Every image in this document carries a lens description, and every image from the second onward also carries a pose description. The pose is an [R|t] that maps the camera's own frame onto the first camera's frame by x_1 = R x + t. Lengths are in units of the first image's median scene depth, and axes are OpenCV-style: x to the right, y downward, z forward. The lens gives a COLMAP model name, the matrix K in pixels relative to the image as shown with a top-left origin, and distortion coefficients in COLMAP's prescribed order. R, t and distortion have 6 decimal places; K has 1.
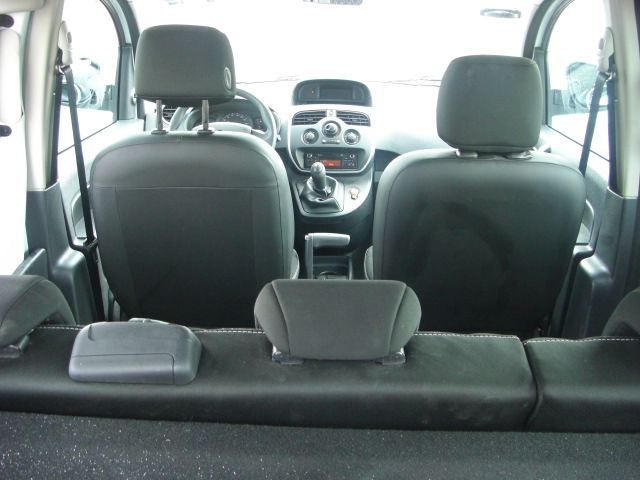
lens RADIAL K [[729.5, 0, 320.0], [0, 729.5, 240.0], [0, 0, 1]] dist [-0.182014, 0.134176]
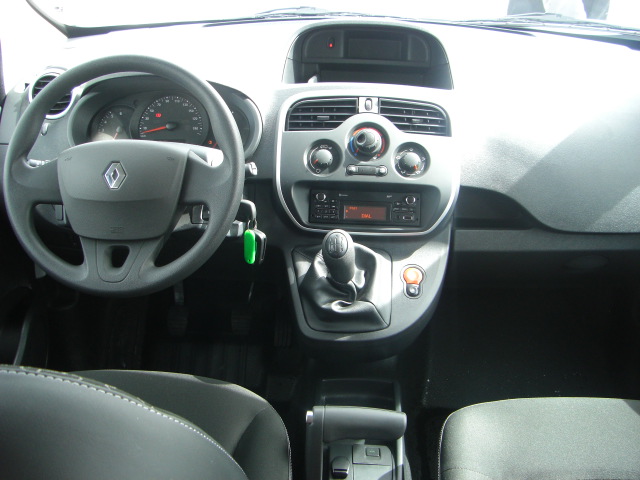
lens RADIAL K [[729.5, 0, 320.0], [0, 729.5, 240.0], [0, 0, 1]] dist [-0.182014, 0.134176]
pose [[0.999501, 0.016966, -0.026631, -0.002022], [-0.012990, 0.989647, 0.142932, -0.156902], [0.028781, -0.142515, 0.989374, 0.525776]]
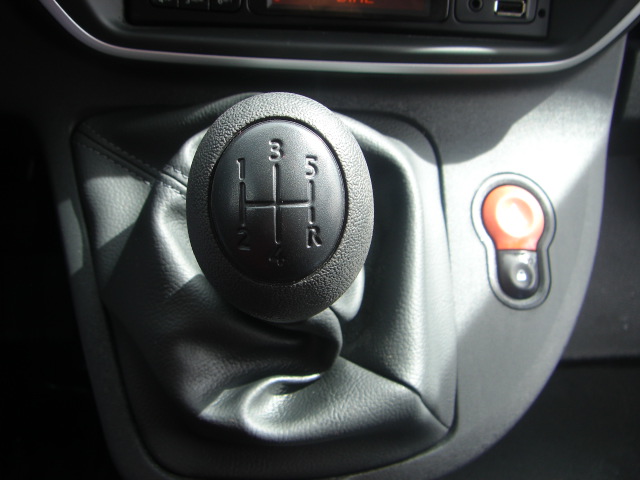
lens RADIAL K [[729.5, 0, 320.0], [0, 729.5, 240.0], [0, 0, 1]] dist [-0.182014, 0.134176]
pose [[0.985173, -0.031371, 0.168670, -0.011948], [-0.049245, 0.890060, 0.453175, -0.121901], [-0.164343, -0.454762, 0.875319, 0.881925]]
